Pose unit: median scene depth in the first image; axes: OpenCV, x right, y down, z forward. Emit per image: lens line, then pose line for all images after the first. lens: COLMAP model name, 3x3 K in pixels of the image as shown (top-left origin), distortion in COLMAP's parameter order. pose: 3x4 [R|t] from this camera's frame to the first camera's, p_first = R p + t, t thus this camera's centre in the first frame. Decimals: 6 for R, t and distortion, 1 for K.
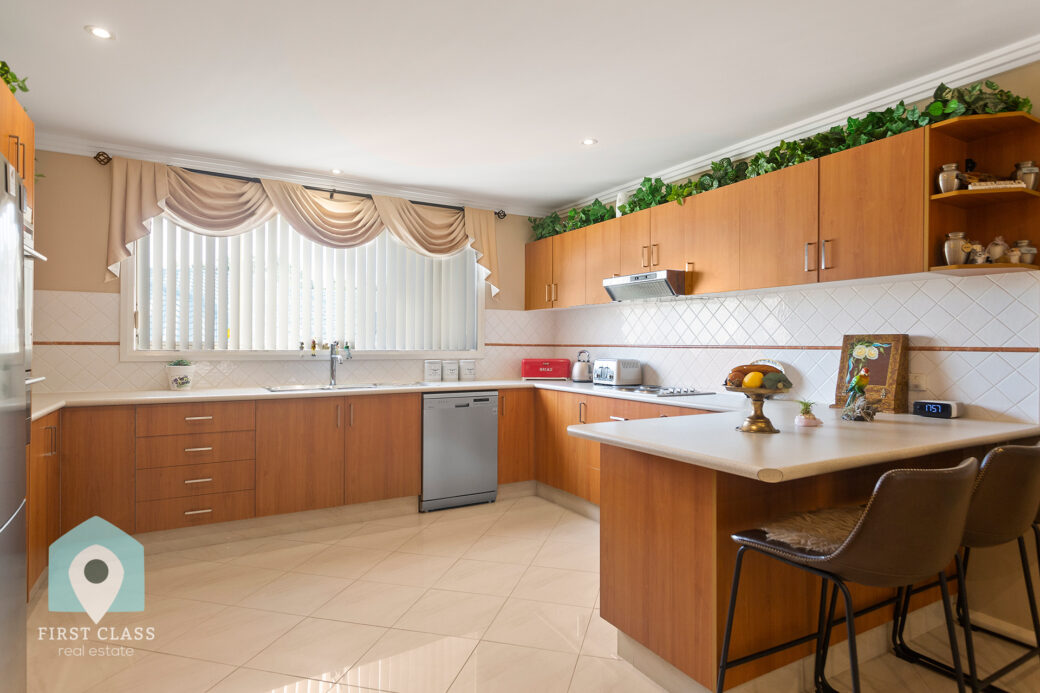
lens RADIAL K [[578.0, 0, 520.0], [0, 578.0, 346.5], [0, 0, 1]] dist [-0.000308, -0.000145]
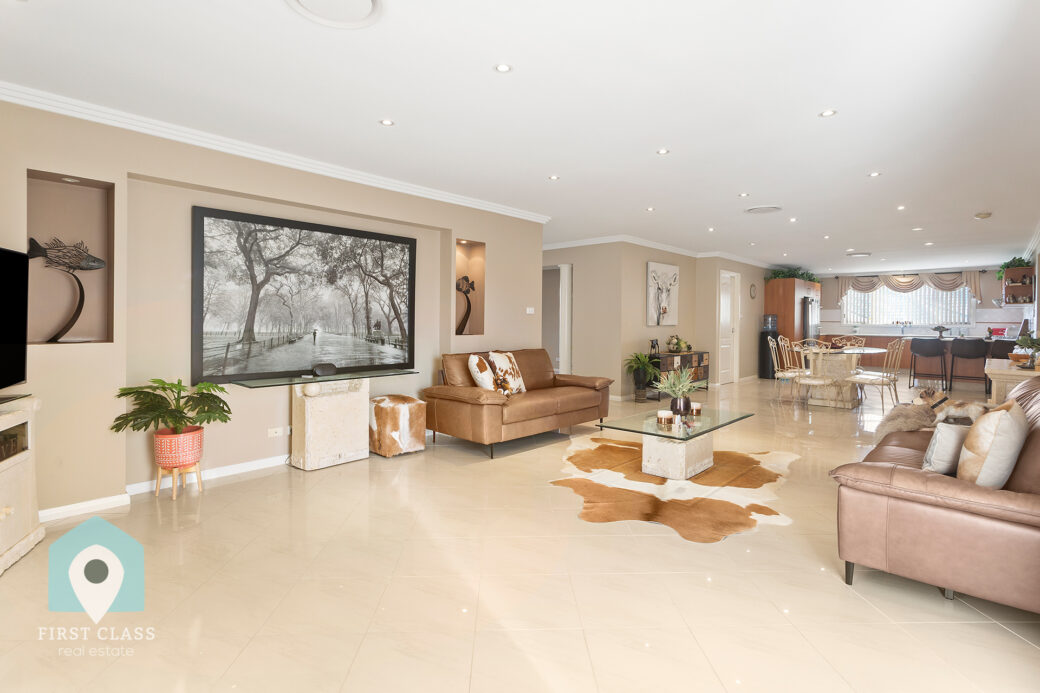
lens RADIAL K [[514.6, 0, 523.0], [0, 514.6, 322.6], [0, 0, 1]] dist [-0.000372, -0.000050]
pose [[0.310990, 0.001638, -0.950412, 1.884644], [-0.007141, 0.999974, -0.000613, 0.016573], [0.950387, 0.006978, 0.310993, -2.064935]]
